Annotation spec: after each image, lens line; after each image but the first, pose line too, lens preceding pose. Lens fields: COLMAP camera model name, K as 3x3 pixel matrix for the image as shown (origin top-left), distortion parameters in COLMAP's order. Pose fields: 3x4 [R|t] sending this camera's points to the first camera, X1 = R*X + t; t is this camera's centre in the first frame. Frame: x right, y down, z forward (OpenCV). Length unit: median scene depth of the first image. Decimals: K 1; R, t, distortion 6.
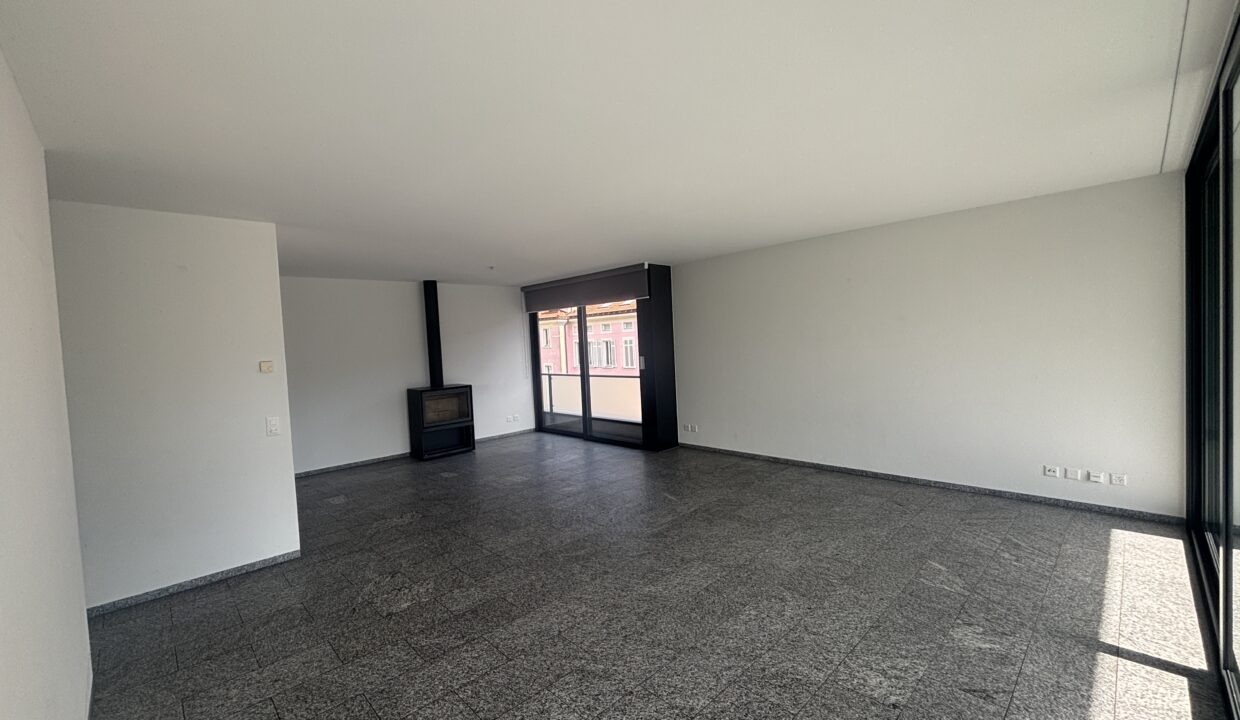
lens RADIAL K [[495.8, 0, 623.5], [0, 495.8, 347.4], [0, 0, 1]] dist [0.000094, -0.000183]
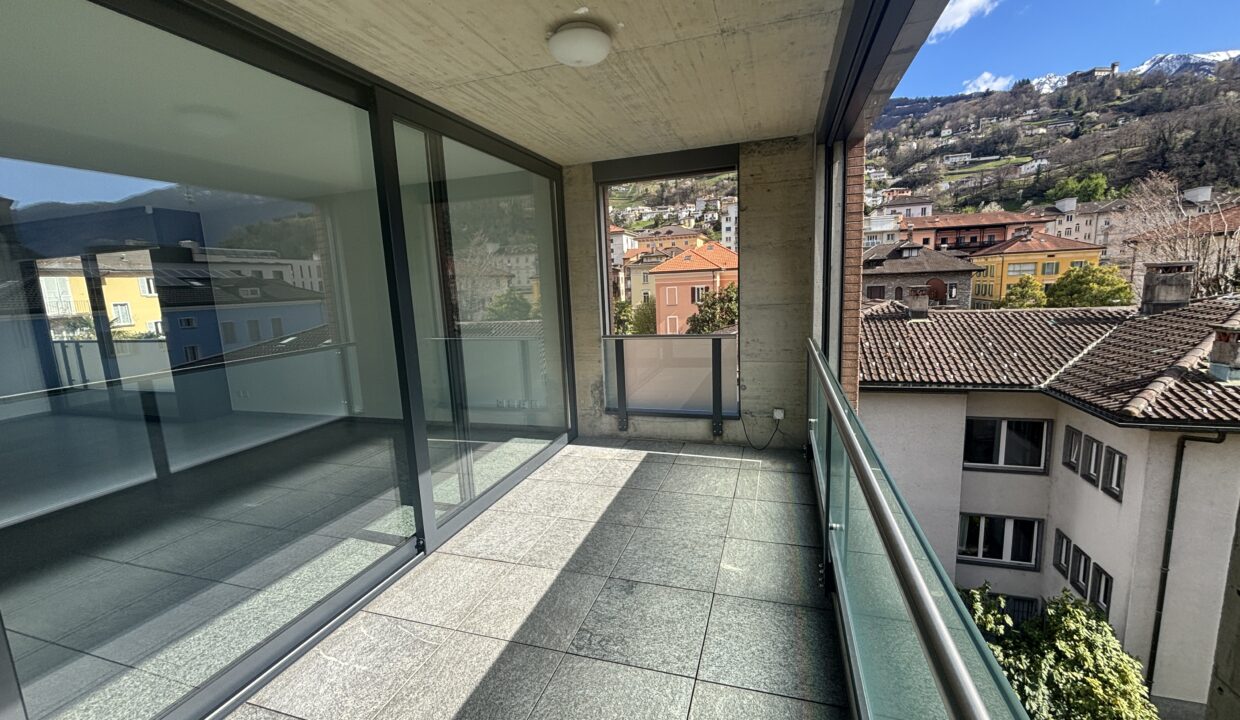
lens RADIAL K [[495.8, 0, 620.7], [0, 495.8, 359.7], [0, 0, 1]] dist [0.000094, -0.000183]
pose [[0.873388, -0.071113, 0.481805, 0.267610], [0.012005, 0.992125, 0.124673, -0.006669], [-0.486877, -0.103103, 0.867364, -0.126685]]
